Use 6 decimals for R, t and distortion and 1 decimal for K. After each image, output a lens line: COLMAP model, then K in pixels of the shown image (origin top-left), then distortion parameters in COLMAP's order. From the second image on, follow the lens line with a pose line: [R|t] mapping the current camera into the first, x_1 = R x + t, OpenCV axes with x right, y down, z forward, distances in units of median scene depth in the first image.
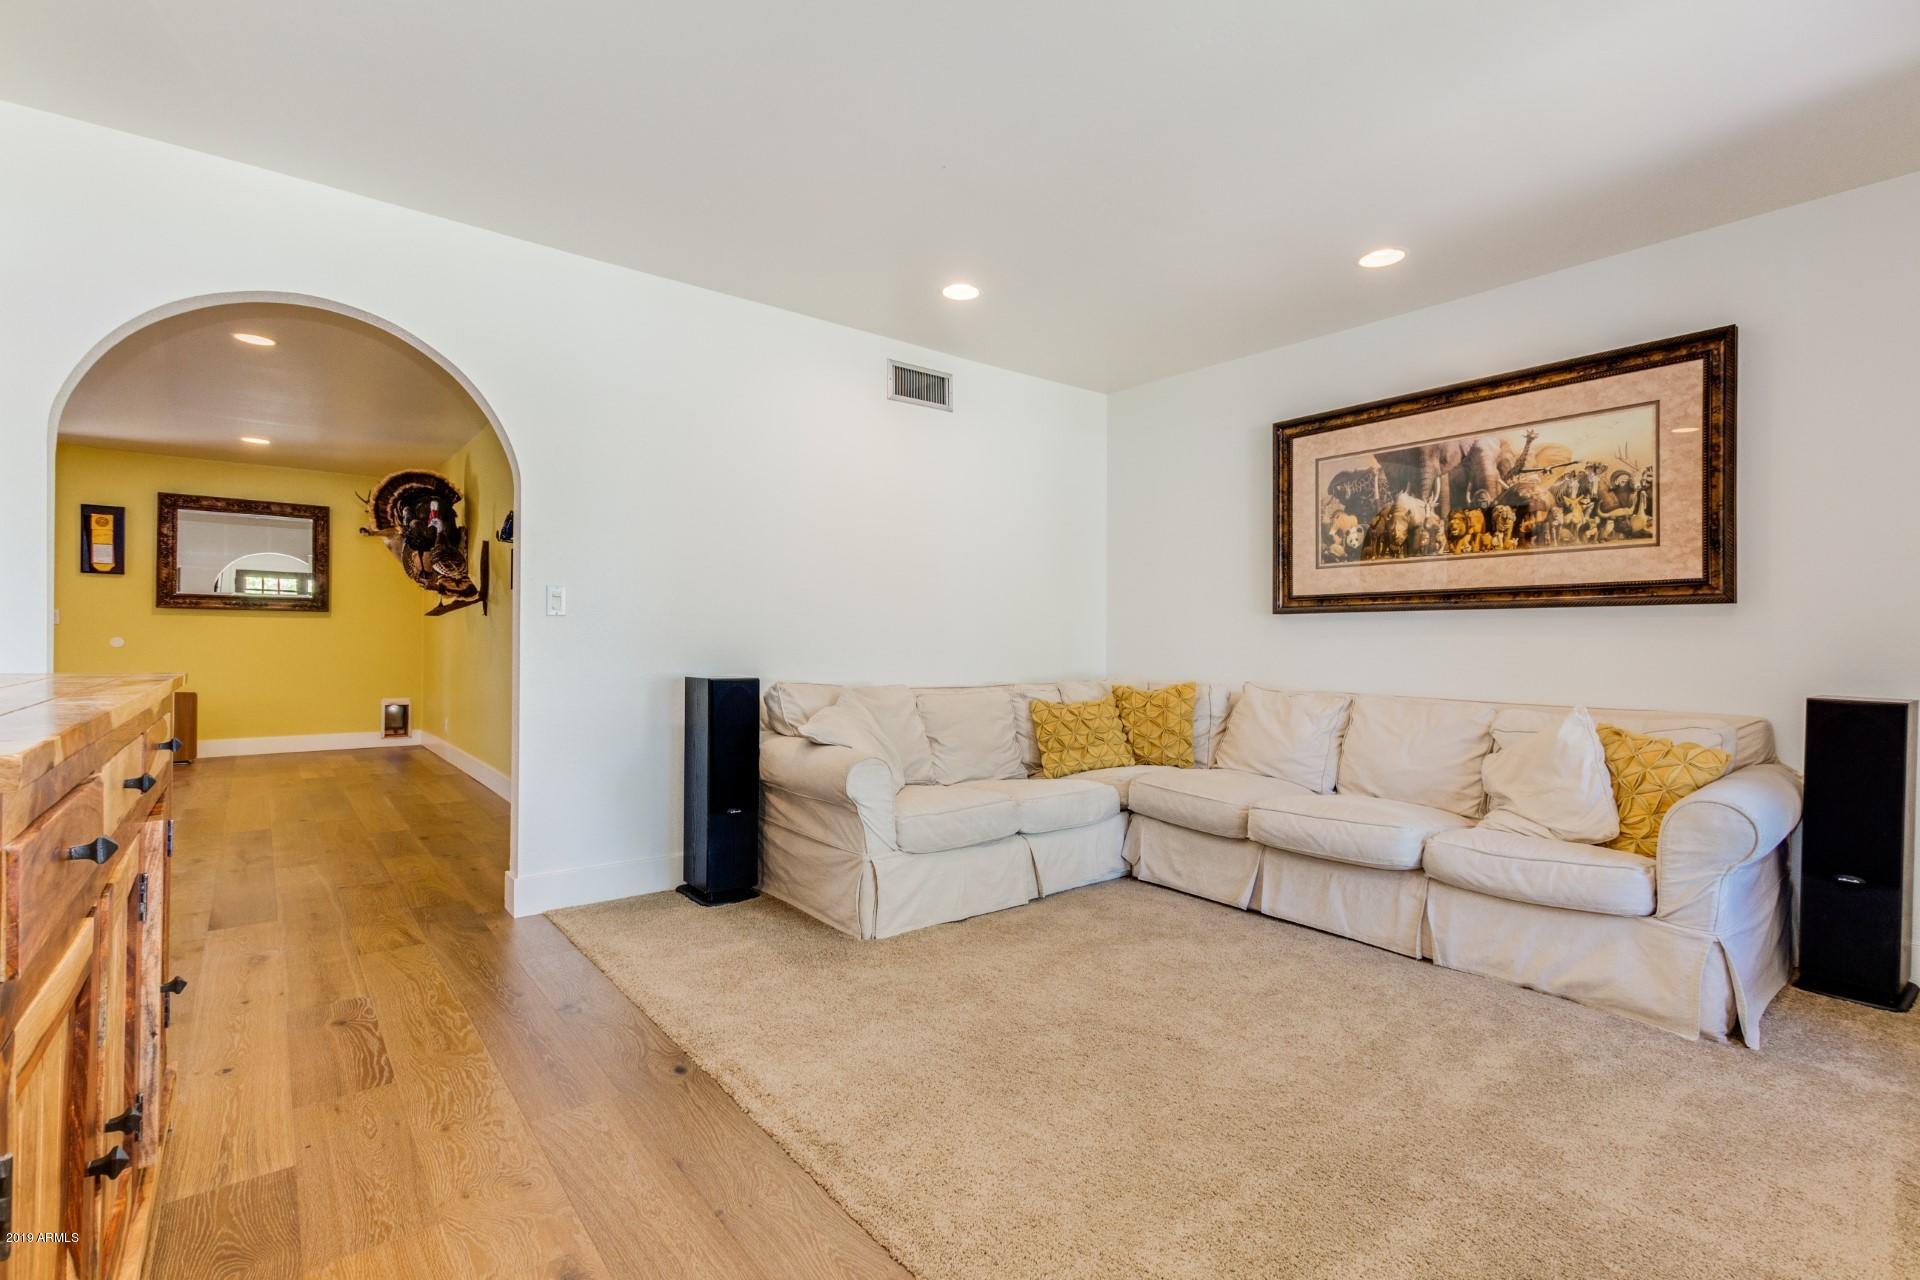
lens RADIAL K [[882.5, 0, 965.1], [0, 882.5, 638.5], [0, 0, 1]] dist [0.003929, 0.000159]
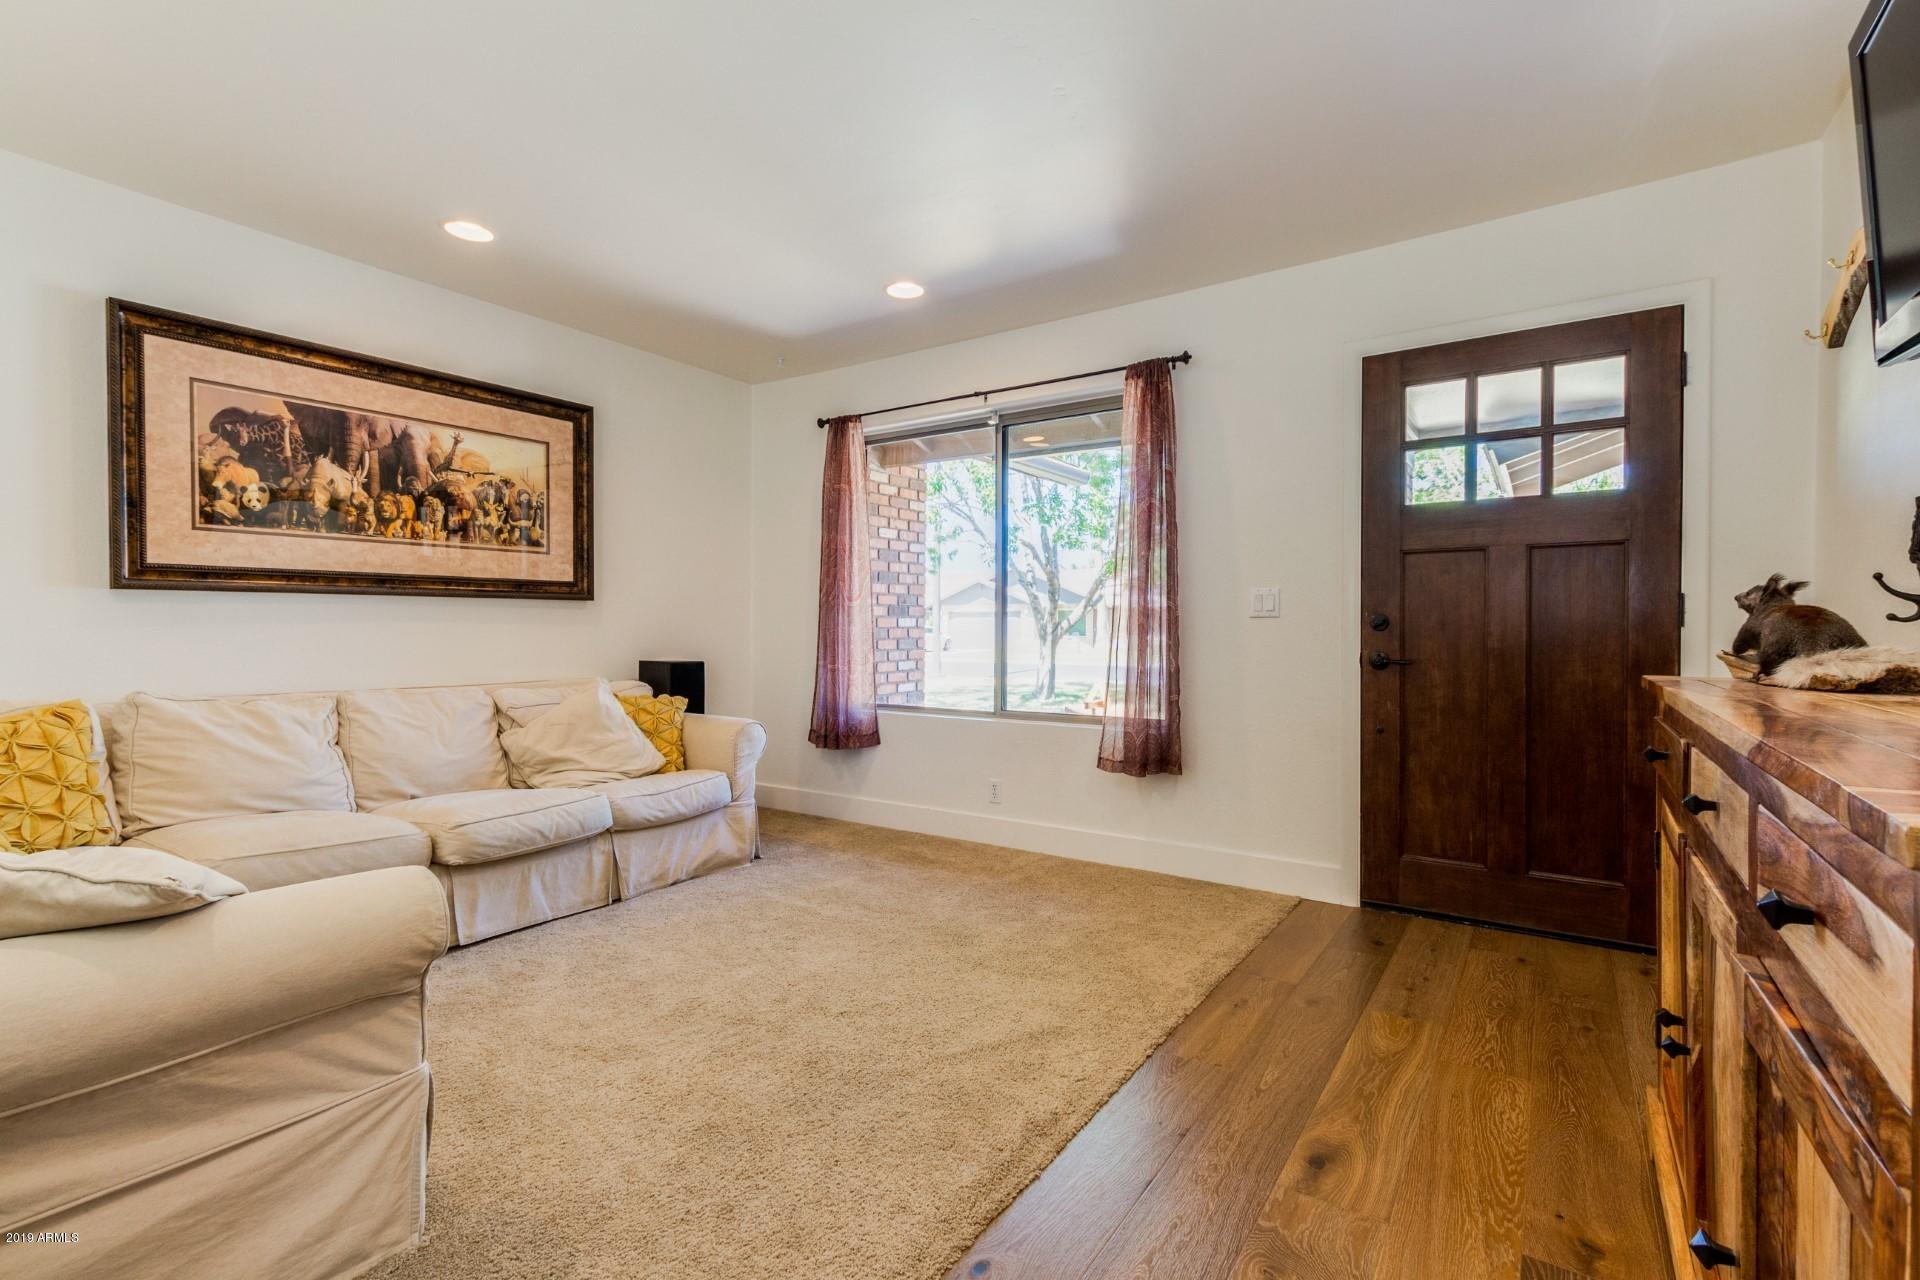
lens RADIAL K [[882.5, 0, 960.5], [0, 882.5, 634.1], [0, 0, 1]] dist [0.003929, 0.000159]
pose [[-0.305774, -0.010524, 0.952046, -0.576466], [-0.000313, 0.999940, 0.010953, -0.001333], [-0.952104, 0.003052, -0.305759, 0.736239]]
